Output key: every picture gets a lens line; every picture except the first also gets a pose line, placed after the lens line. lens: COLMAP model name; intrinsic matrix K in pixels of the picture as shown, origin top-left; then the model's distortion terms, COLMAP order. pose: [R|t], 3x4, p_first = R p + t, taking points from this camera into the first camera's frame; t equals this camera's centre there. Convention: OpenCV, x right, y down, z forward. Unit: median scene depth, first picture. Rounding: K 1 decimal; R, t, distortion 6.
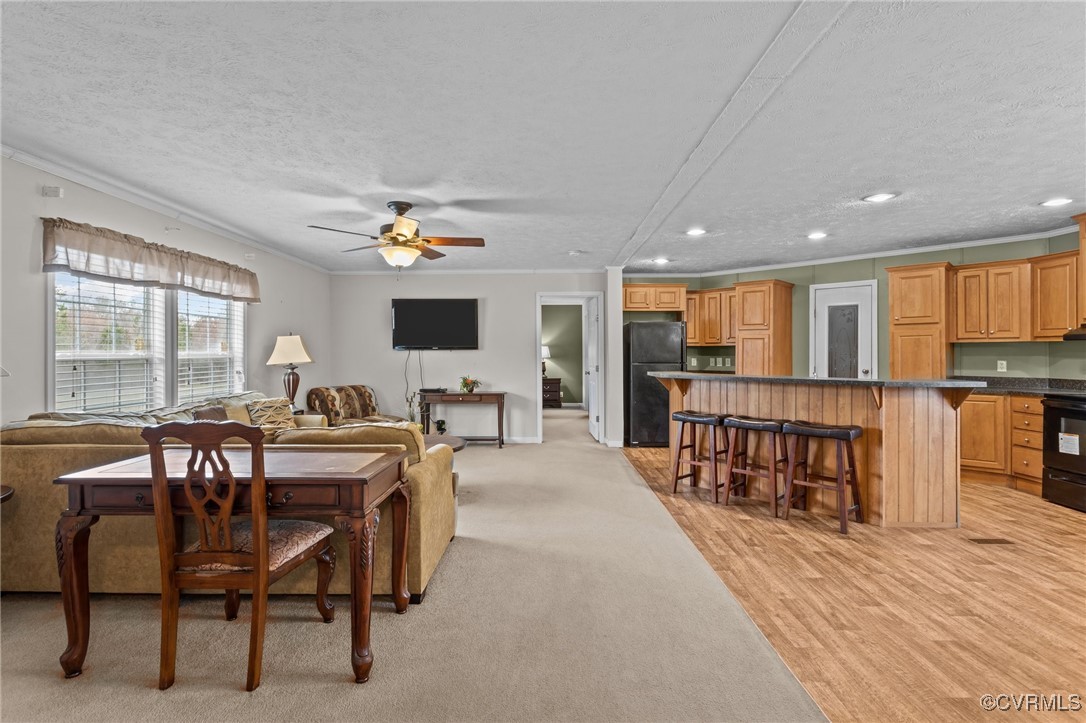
lens RADIAL K [[516.6, 0, 544.0], [0, 516.6, 355.3], [0, 0, 1]] dist [0.008992, 0.001421]
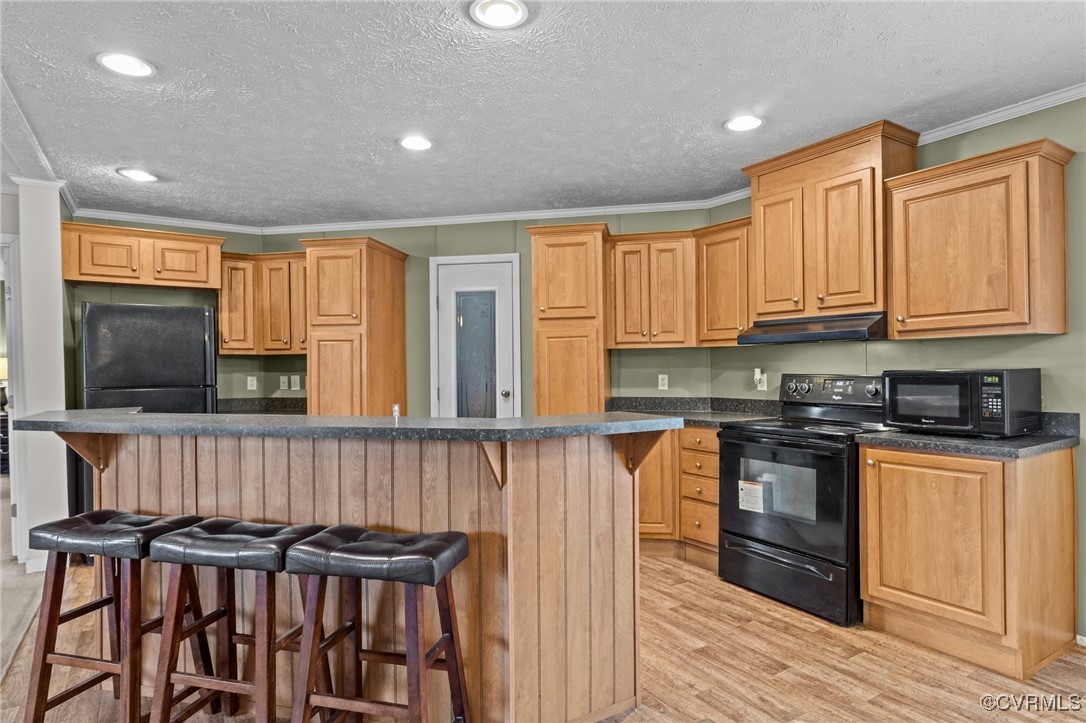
lens RADIAL K [[591.7, 0, 539.8], [0, 591.7, 381.9], [0, 0, 1]] dist [0.008722, 0.001538]
pose [[0.839272, -0.018916, 0.543383, 0.312832], [0.010135, 0.999765, 0.019150, 0.003290], [-0.543617, -0.010565, 0.839267, 0.436910]]
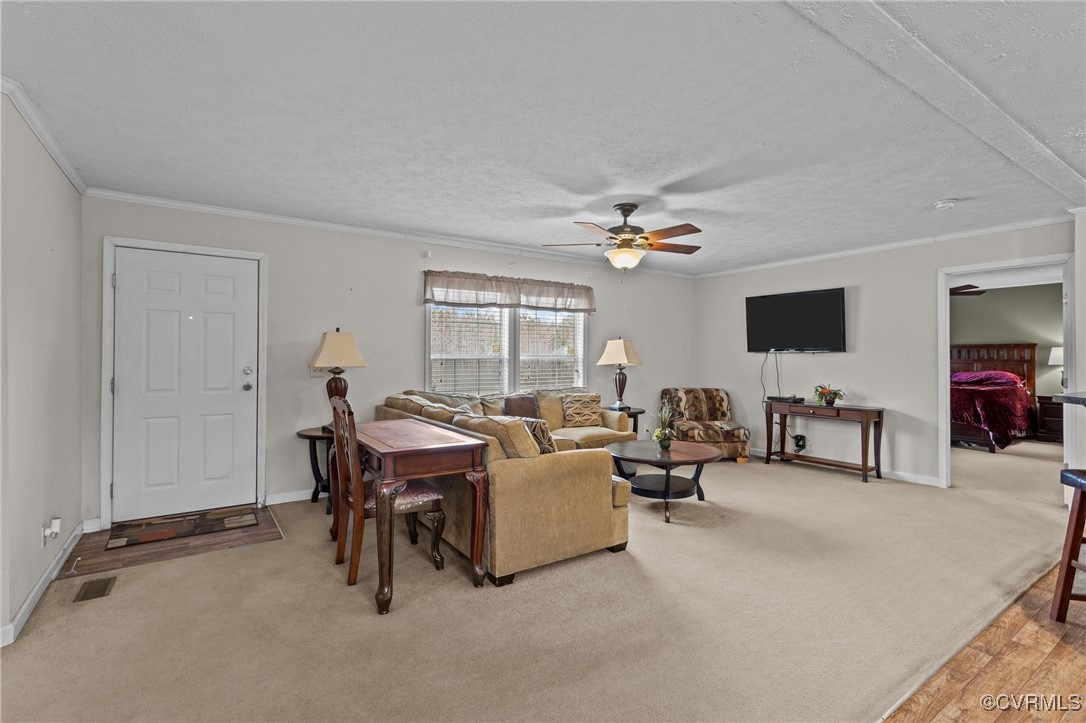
lens RADIAL K [[516.6, 0, 545.1], [0, 516.6, 351.2], [0, 0, 1]] dist [0.008992, 0.001421]
pose [[0.576642, -0.004432, -0.816985, 0.369898], [-0.007888, 0.999908, -0.010993, 0.000820], [0.816959, 0.012784, 0.576554, 0.245683]]
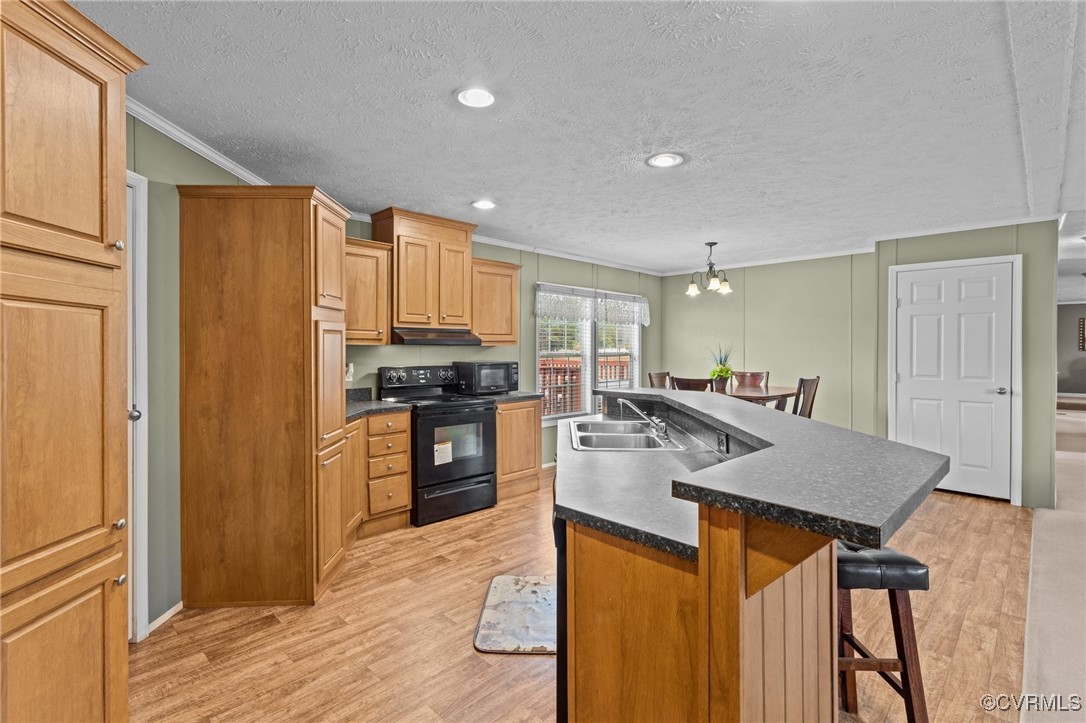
lens RADIAL K [[516.6, 0, 535.0], [0, 516.6, 361.7], [0, 0, 1]] dist [0.008992, 0.001421]
pose [[-0.719119, -0.003668, 0.694877, 0.197587], [0.010163, 0.999824, 0.015795, -0.009352], [-0.694812, 0.018420, -0.718955, 1.337561]]
